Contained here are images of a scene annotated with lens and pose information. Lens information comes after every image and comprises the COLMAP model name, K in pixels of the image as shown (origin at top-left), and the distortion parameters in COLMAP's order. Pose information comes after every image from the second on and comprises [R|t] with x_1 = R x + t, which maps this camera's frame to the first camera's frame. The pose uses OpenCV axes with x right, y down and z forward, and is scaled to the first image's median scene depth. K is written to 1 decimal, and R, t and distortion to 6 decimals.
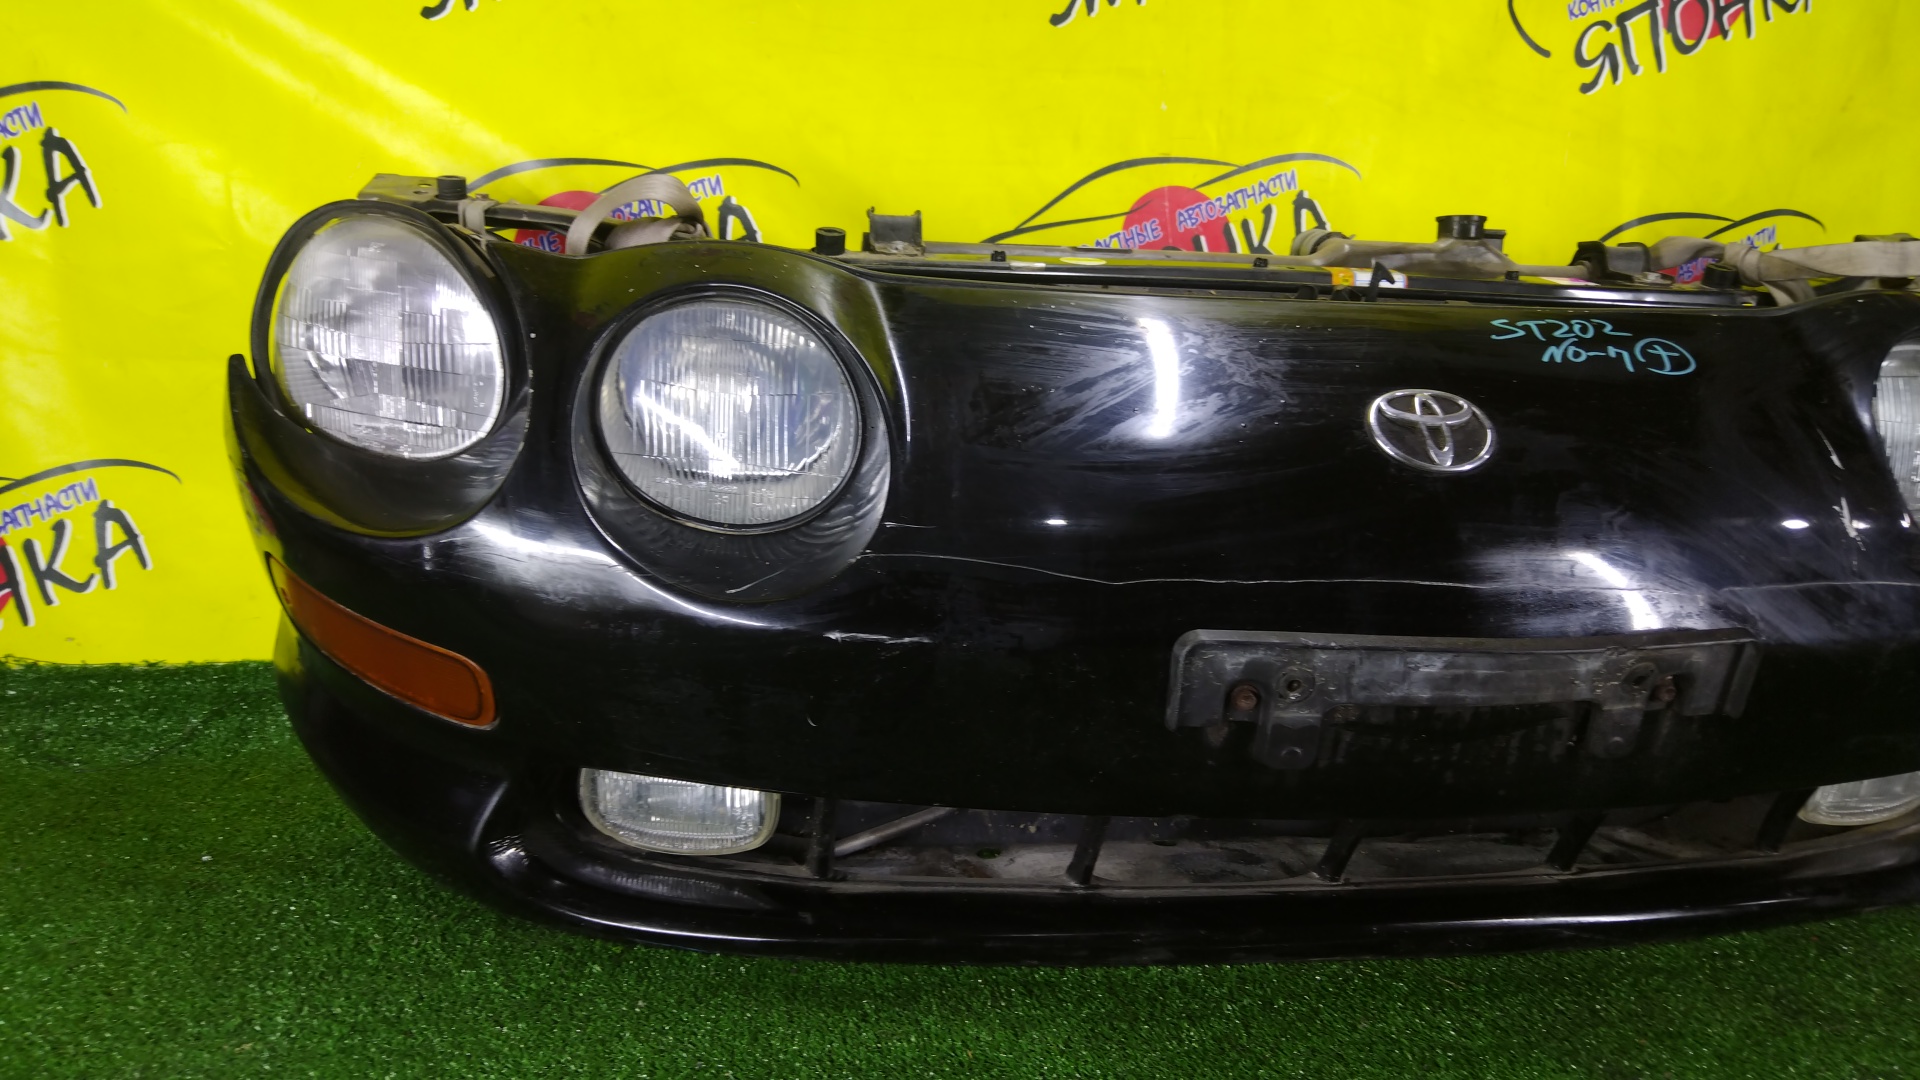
lens RADIAL K [[1317.8, 0, 960.1], [0, 1317.8, 540.6], [0, 0, 1]] dist [-0.014942, 0.022014]
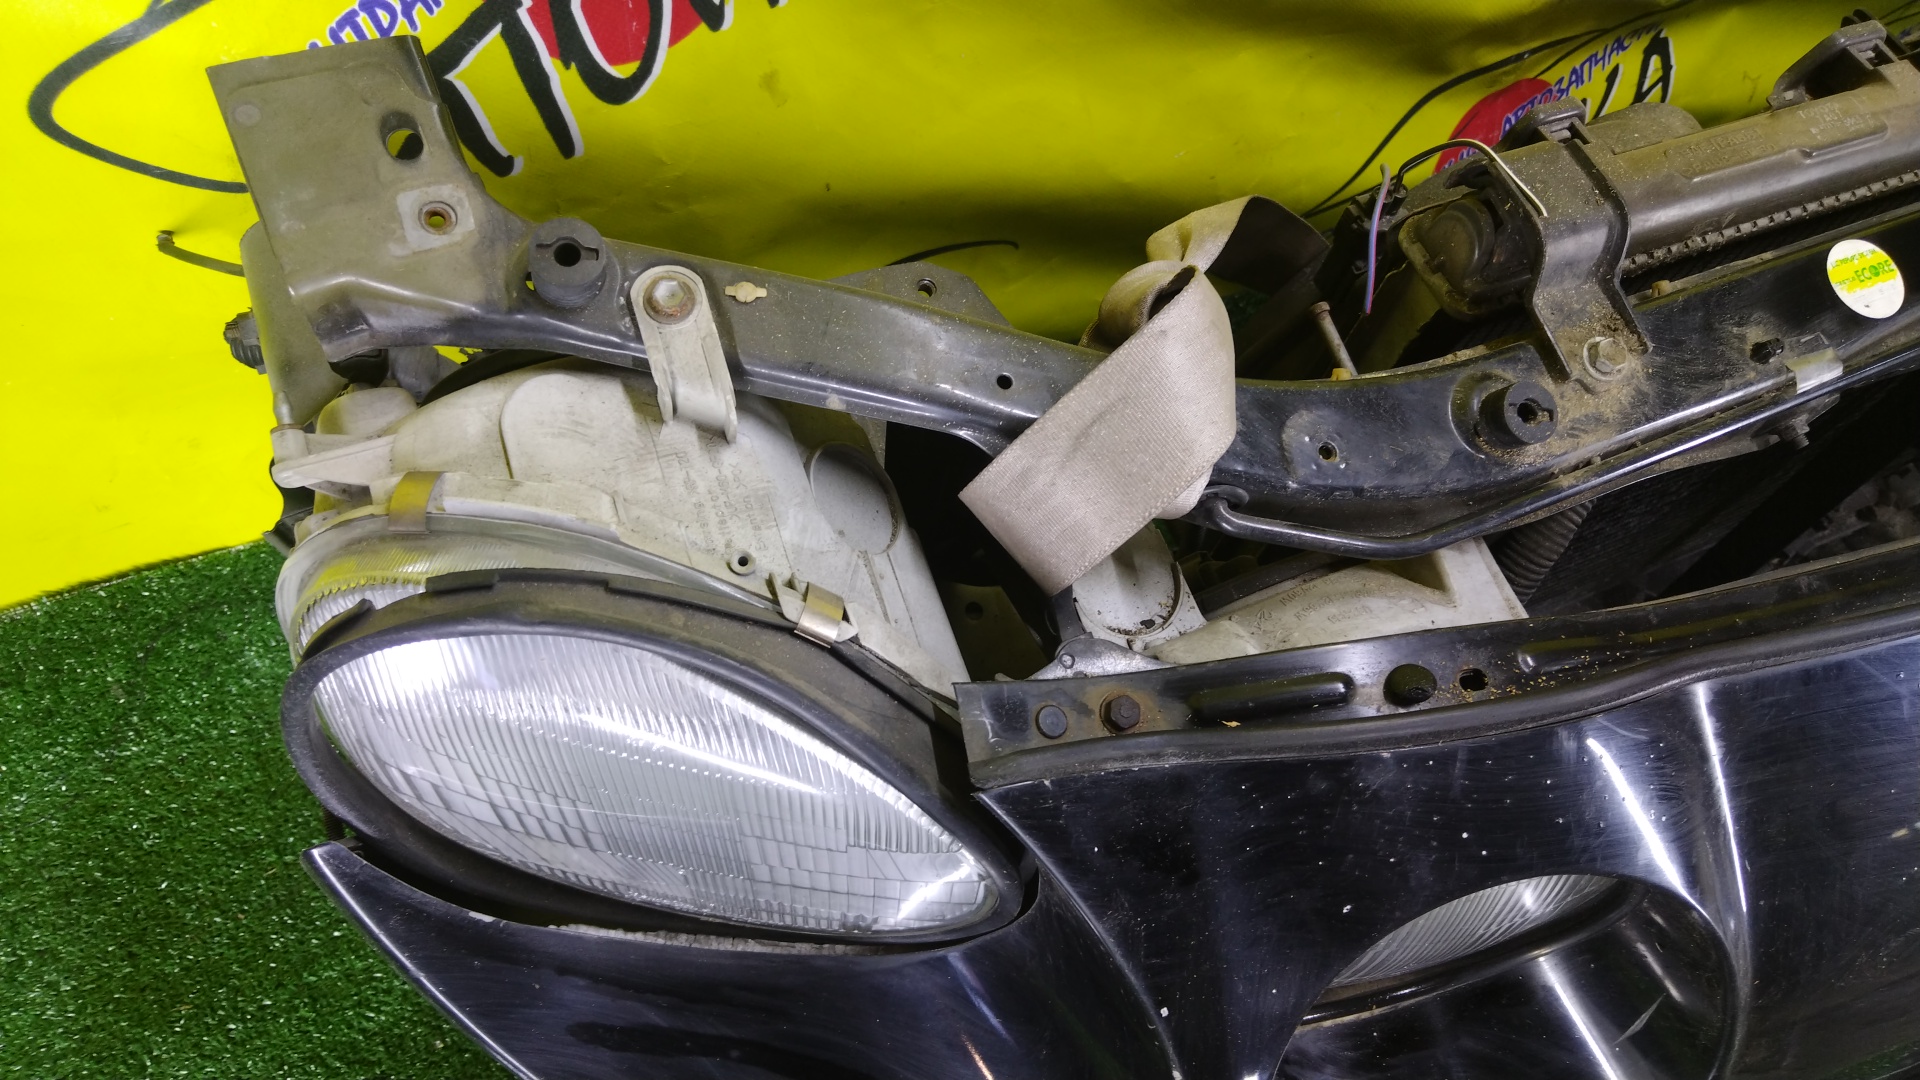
lens RADIAL K [[1317.8, 0, 965.6], [0, 1317.8, 537.9], [0, 0, 1]] dist [-0.014942, 0.022014]
pose [[0.957189, -0.195708, 0.213280, -0.327918], [-0.058069, 0.592004, 0.803841, -0.468729], [-0.283580, -0.781812, 0.555294, 0.610527]]
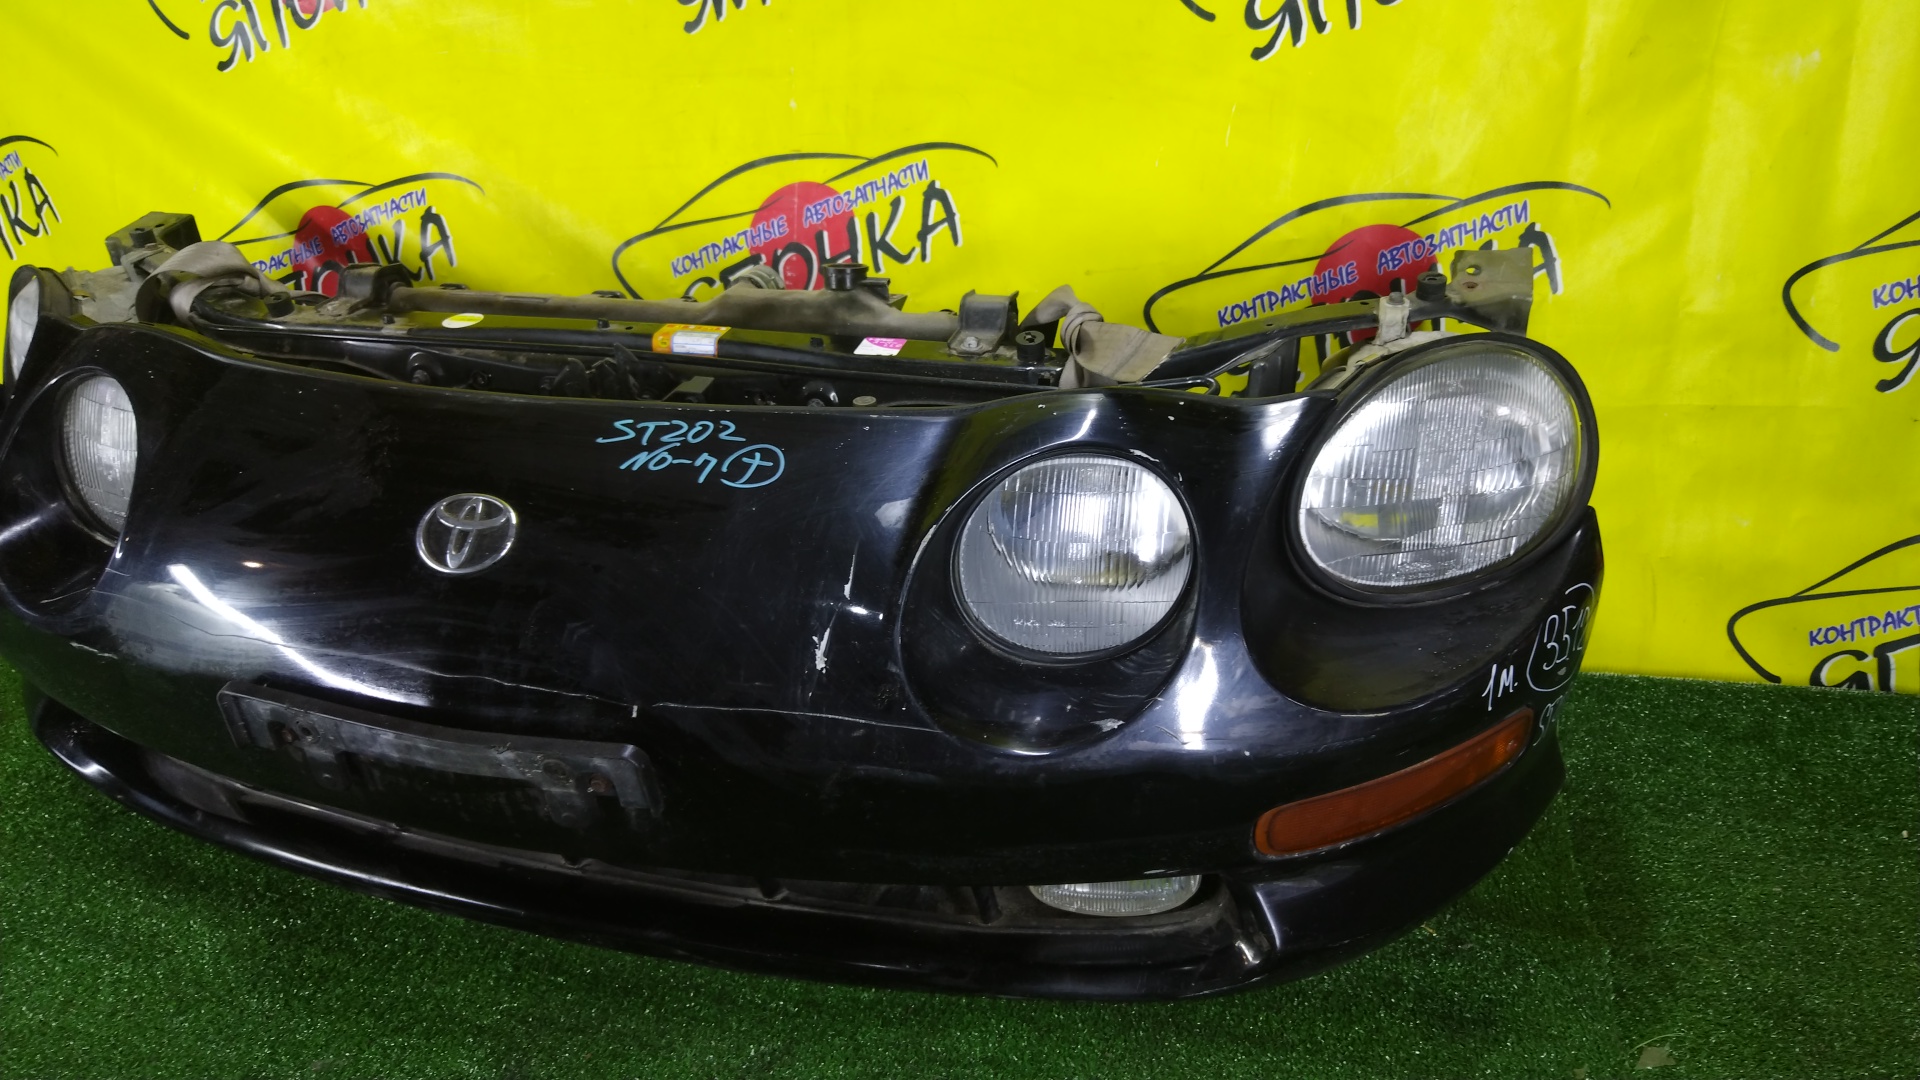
lens RADIAL K [[1317.8, 0, 962.2], [0, 1317.8, 543.3], [0, 0, 1]] dist [-0.014942, 0.022014]
pose [[0.906933, 0.109692, -0.406742, 0.839897], [-0.039628, 0.983438, 0.176857, -0.203470], [0.419406, -0.144279, 0.896260, 0.088700]]
